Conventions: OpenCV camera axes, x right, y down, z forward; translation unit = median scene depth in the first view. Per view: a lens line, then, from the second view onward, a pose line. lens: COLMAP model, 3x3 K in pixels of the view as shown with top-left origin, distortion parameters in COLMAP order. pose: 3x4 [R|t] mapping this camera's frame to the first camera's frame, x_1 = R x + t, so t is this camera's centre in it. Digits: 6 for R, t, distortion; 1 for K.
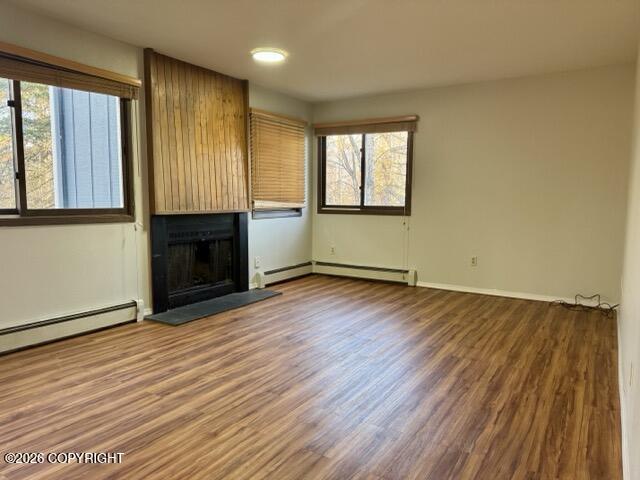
lens RADIAL K [[456.7, 0, 321.4], [0, 456.7, 241.5], [0, 0, 1]] dist [0.050589, -0.061709]
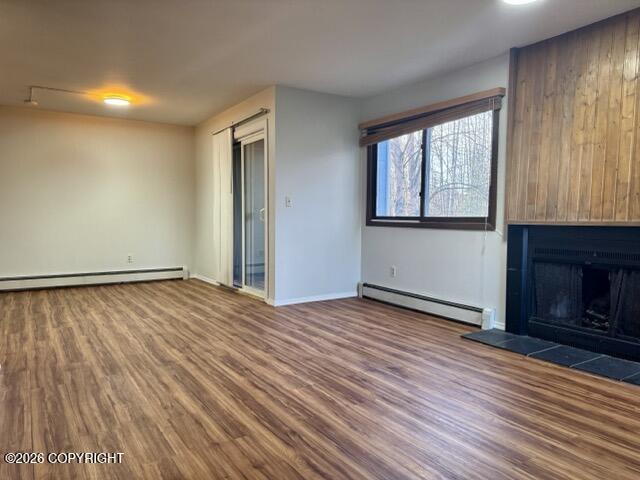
lens RADIAL K [[456.7, 0, 318.5], [0, 456.7, 243.1], [0, 0, 1]] dist [0.050589, -0.061709]
pose [[-0.431797, 0.041849, -0.900999, 0.819804], [-0.096789, 0.991005, 0.092415, -0.088733], [0.896763, 0.127111, -0.423863, 1.344451]]
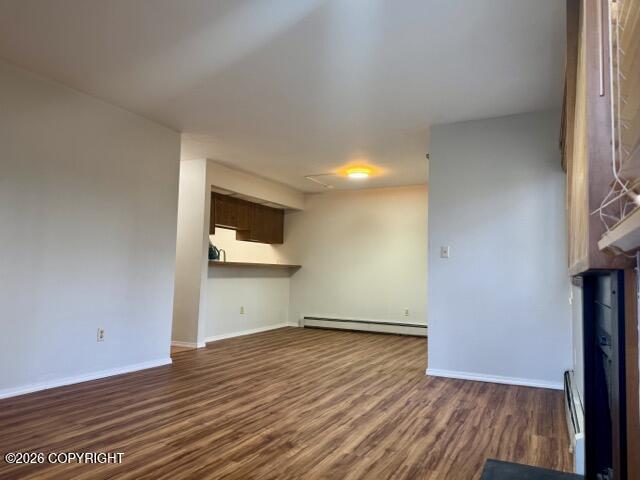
lens RADIAL K [[456.7, 0, 304.6], [0, 456.7, 235.5], [0, 0, 1]] dist [0.050589, -0.061709]
pose [[-0.996302, -0.038180, -0.076971, -0.032013], [-0.038862, 0.999217, 0.007375, -0.120096], [0.076629, 0.010339, -0.997006, 1.883150]]
